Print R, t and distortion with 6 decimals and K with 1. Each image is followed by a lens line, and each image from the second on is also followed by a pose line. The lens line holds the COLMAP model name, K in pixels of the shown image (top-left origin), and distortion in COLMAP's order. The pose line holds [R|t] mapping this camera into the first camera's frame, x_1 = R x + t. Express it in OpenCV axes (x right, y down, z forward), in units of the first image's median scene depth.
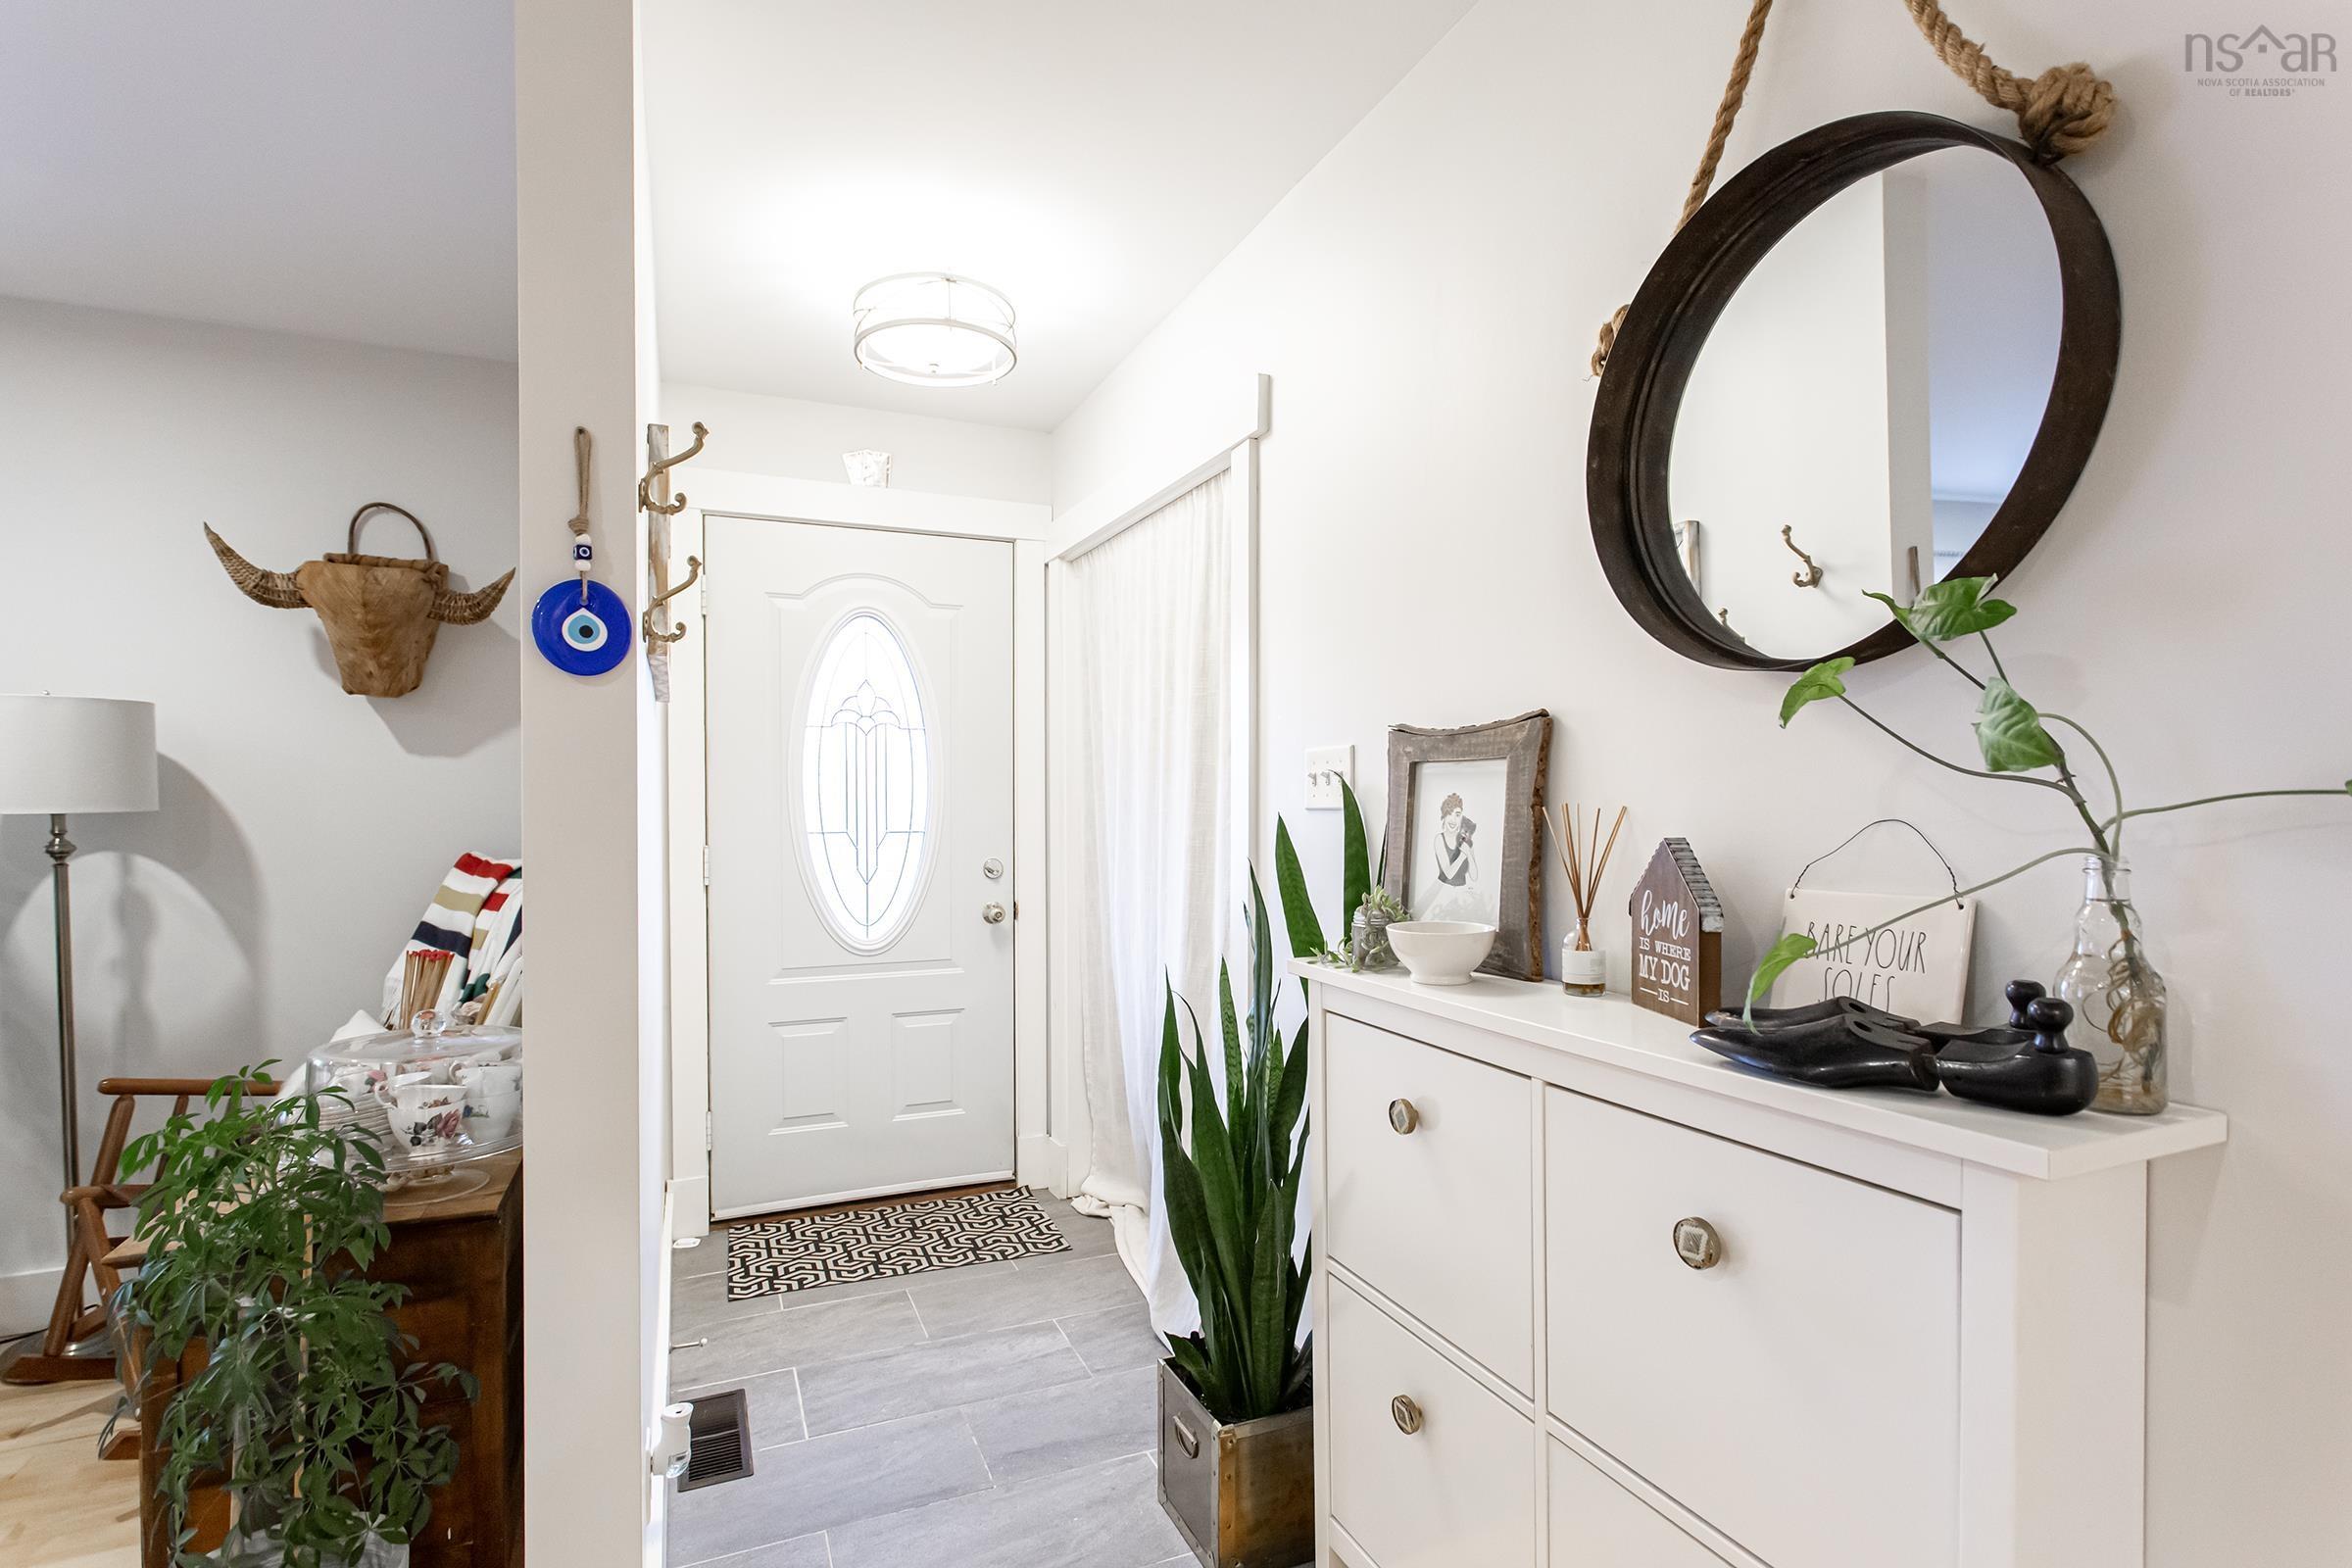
lens RADIAL K [[1153.6, 0, 1176.0], [0, 1153.6, 784.0], [0, 0, 1]] dist [-0.000411, -0.000057]
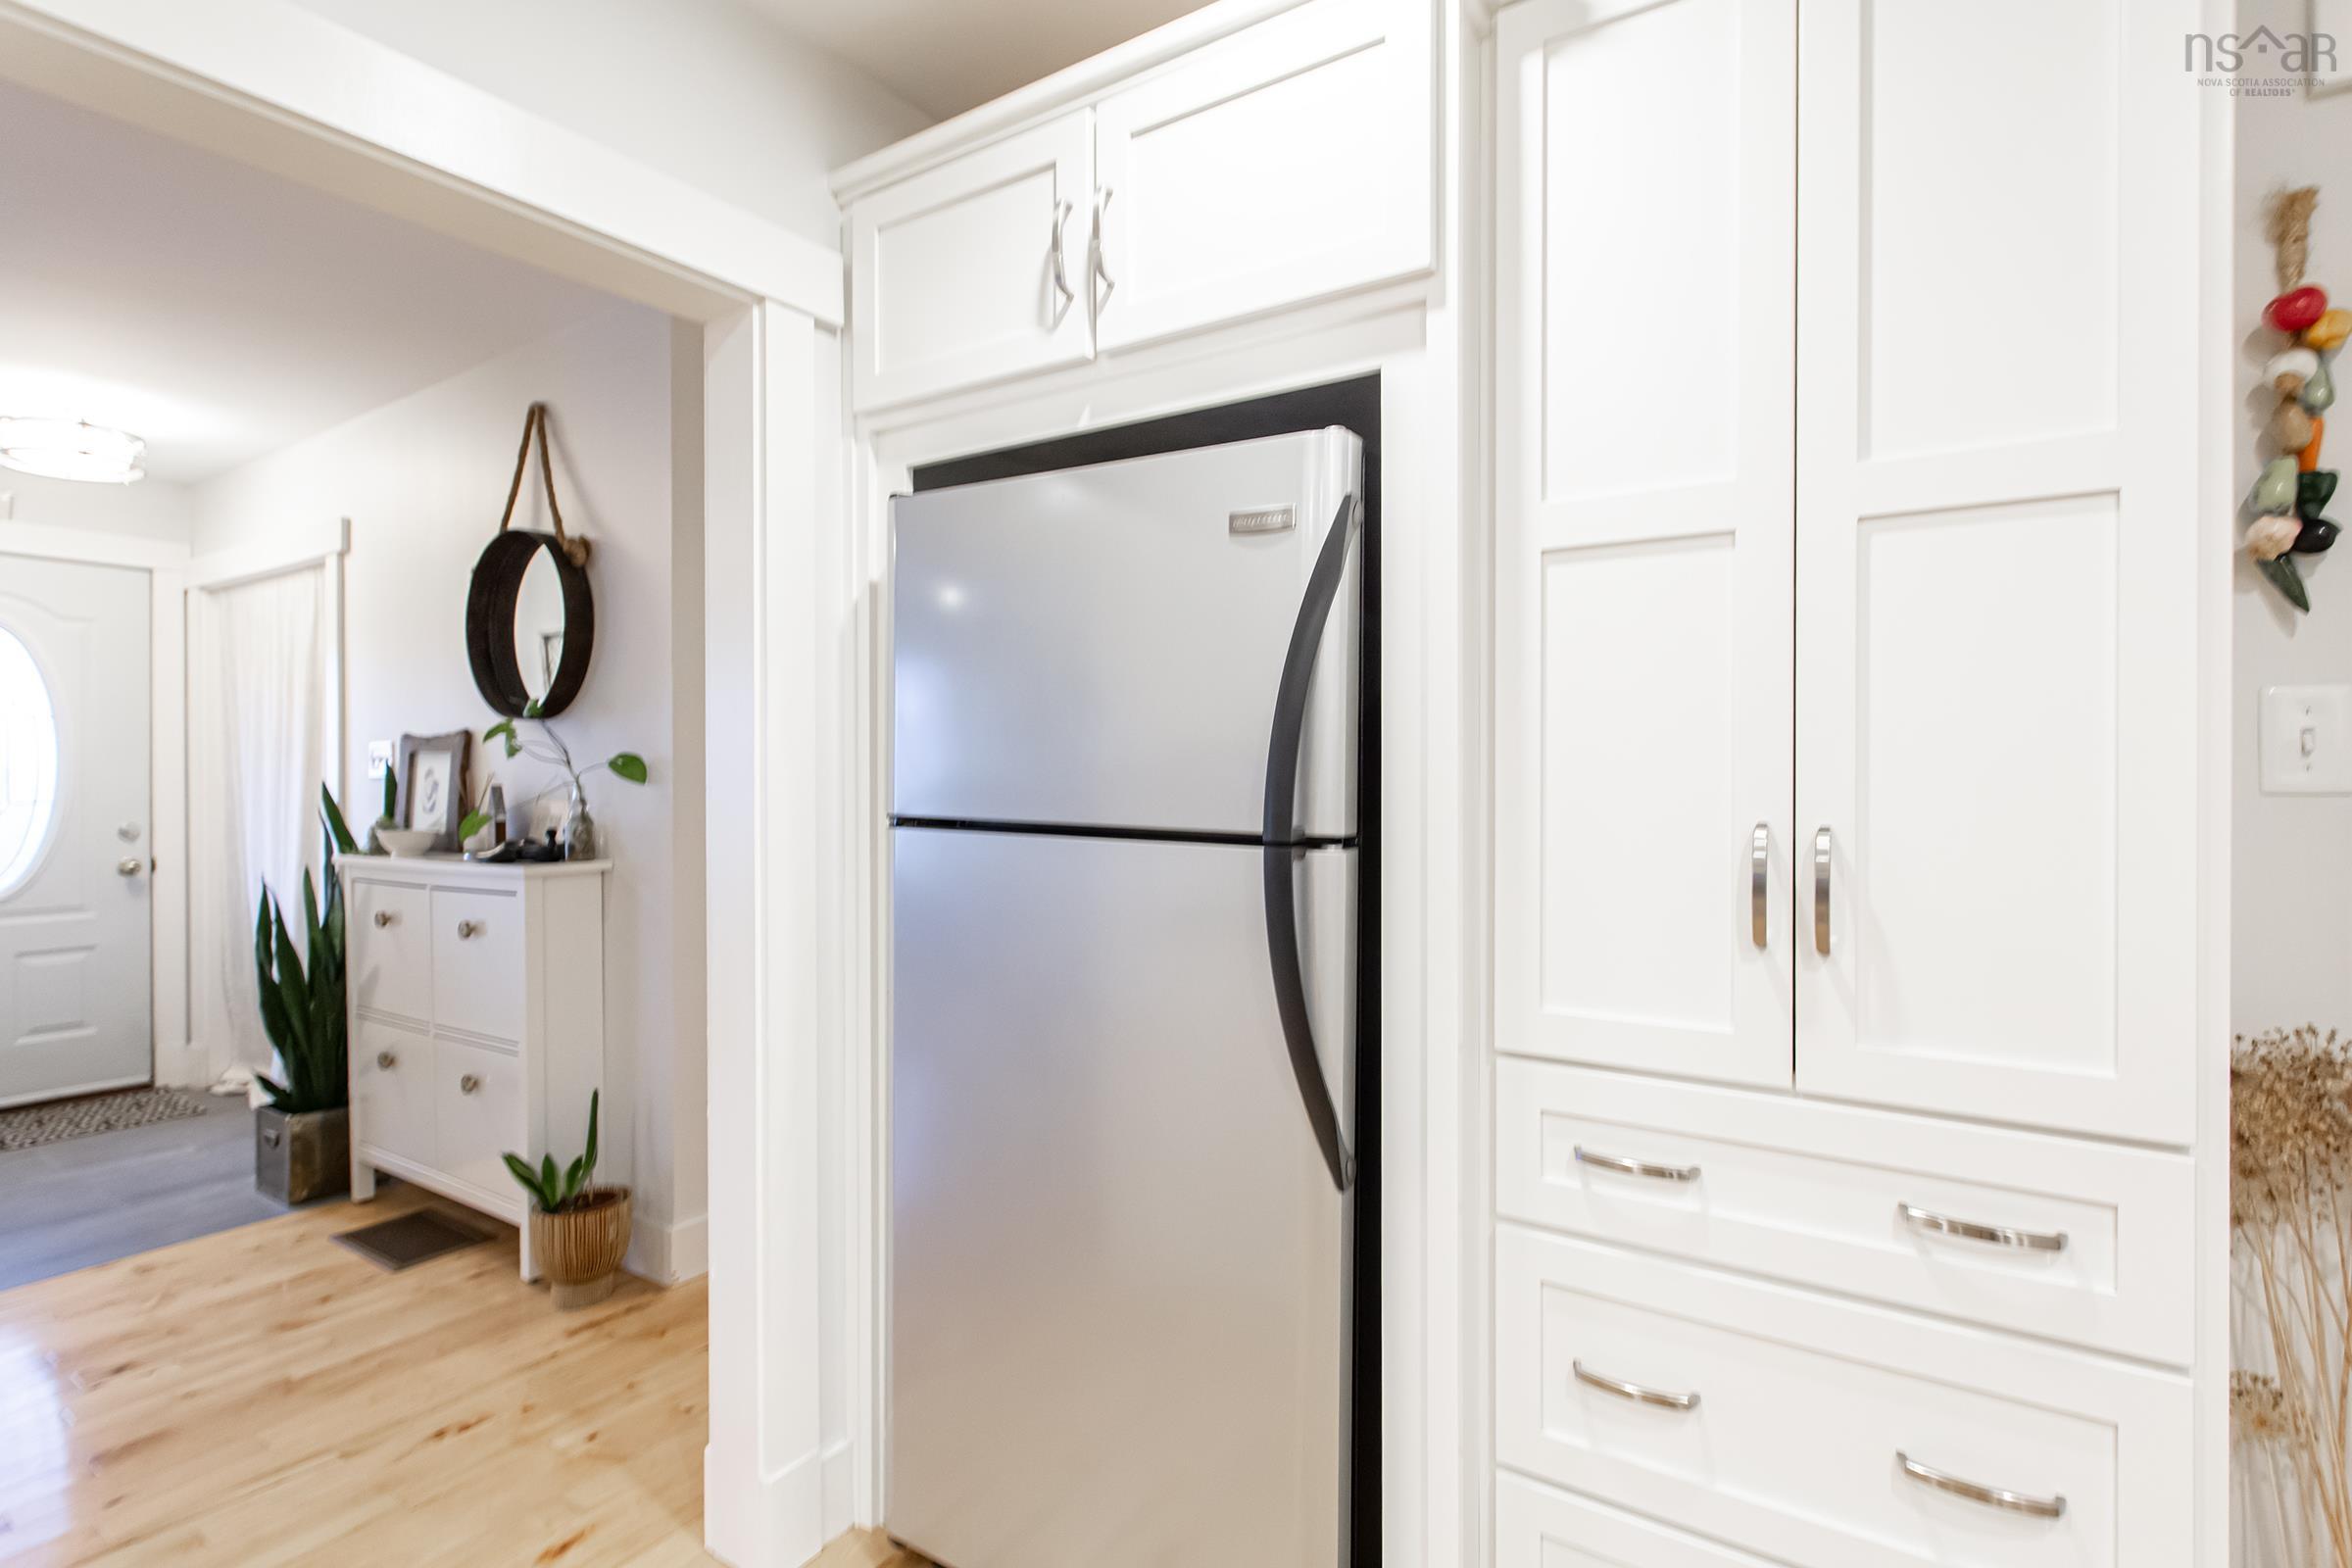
lens RADIAL K [[1131.7, 0, 1176.0], [0, 1131.7, 784.0], [0, 0, 1]] dist [0.003794, -0.000050]
pose [[0.836721, 0.002639, 0.547623, 0.158702], [-0.005997, 0.999973, 0.004343, 0.012889], [-0.547597, -0.006918, 0.836714, -0.882351]]
